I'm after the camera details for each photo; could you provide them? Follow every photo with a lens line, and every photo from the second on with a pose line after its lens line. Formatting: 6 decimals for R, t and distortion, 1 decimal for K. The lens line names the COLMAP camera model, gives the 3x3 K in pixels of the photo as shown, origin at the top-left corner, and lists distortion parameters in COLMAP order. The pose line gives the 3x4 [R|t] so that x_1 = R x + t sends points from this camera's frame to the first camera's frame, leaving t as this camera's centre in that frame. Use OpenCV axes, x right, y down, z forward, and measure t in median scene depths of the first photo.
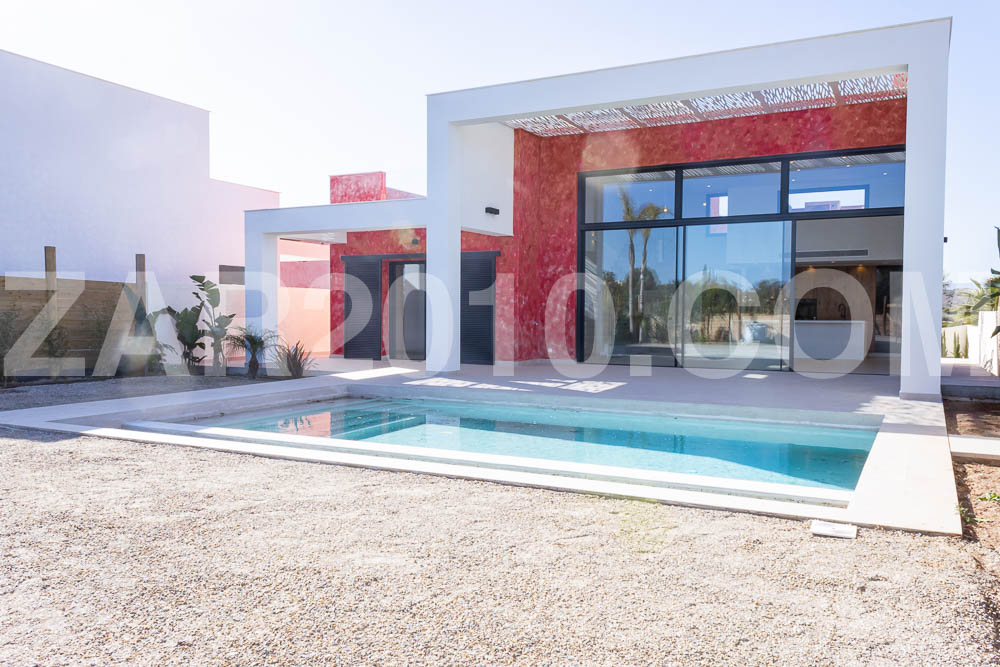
lens RADIAL K [[808.4, 0, 494.2], [0, 808.4, 334.3], [0, 0, 1]] dist [0.065171, -0.080217]
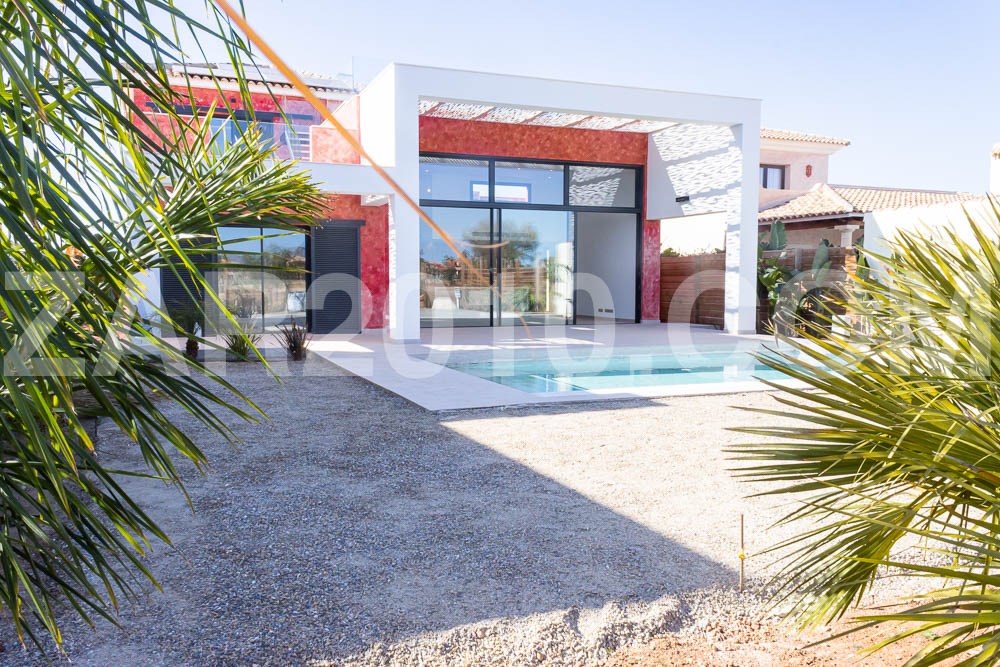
lens RADIAL K [[808.4, 0, 494.2], [0, 808.4, 334.3], [0, 0, 1]] dist [0.065171, -0.080217]
pose [[0.647218, -0.053056, 0.760457, -0.707620], [0.023178, 0.998483, 0.049936, -0.008074], [-0.761953, -0.014693, 0.647466, 0.230894]]
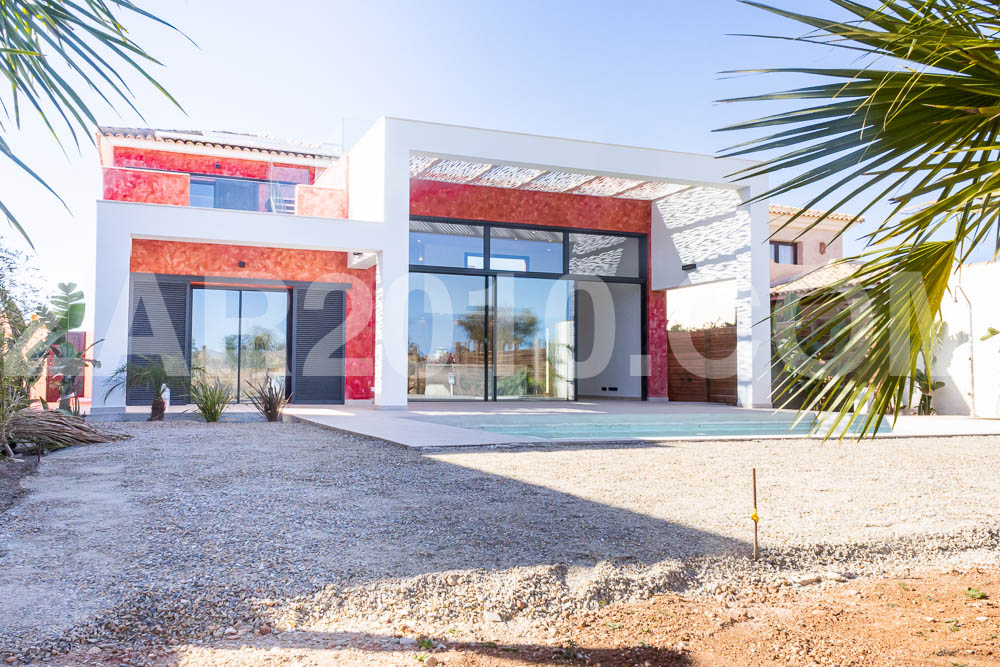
lens RADIAL K [[865.1, 0, 491.3], [0, 865.1, 333.8], [0, 0, 1]] dist [0.065975, -0.068196]
pose [[0.647823, 0.041325, 0.760669, -0.698827], [0.018492, 0.997380, -0.069933, 0.031767], [-0.761566, 0.059371, 0.645362, 0.233692]]
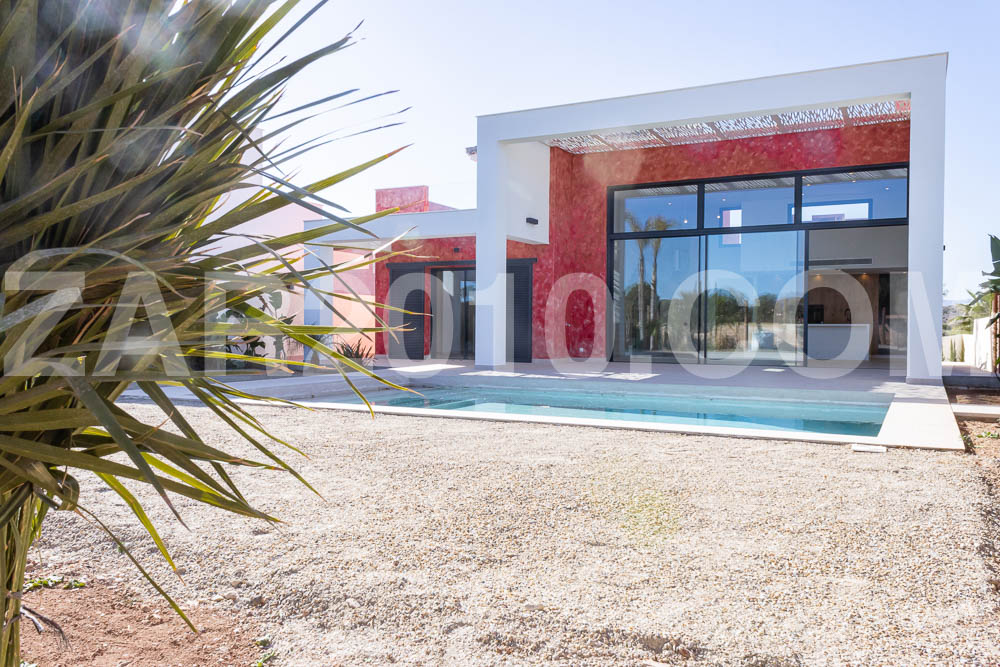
lens RADIAL K [[808.4, 0, 494.2], [0, 808.4, 334.3], [0, 0, 1]] dist [0.065171, -0.080217]
pose [[0.999989, 0.001452, 0.004498, -0.058405], [-0.001364, 0.999811, -0.019409, 0.022708], [-0.004526, 0.019402, 0.999802, -0.096546]]
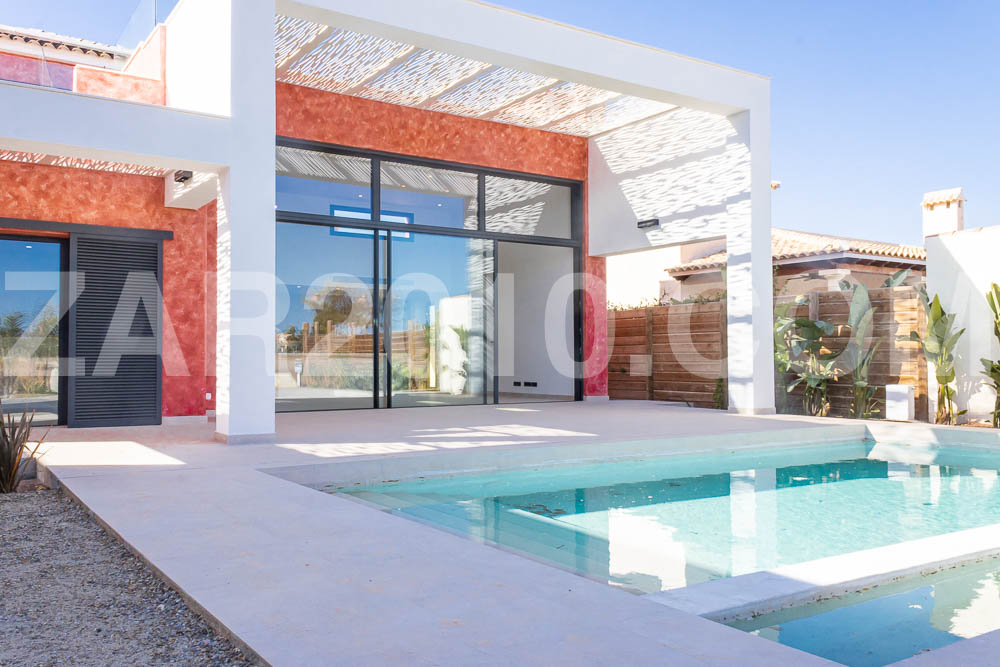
lens RADIAL K [[846.3, 0, 488.9], [0, 846.3, 334.9], [0, 0, 1]] dist [0.060834, -0.059944]
pose [[0.486220, 0.020401, 0.873598, -0.452989], [0.030101, 0.998743, -0.040076, 0.005546], [-0.873318, 0.045782, 0.484995, 0.523929]]
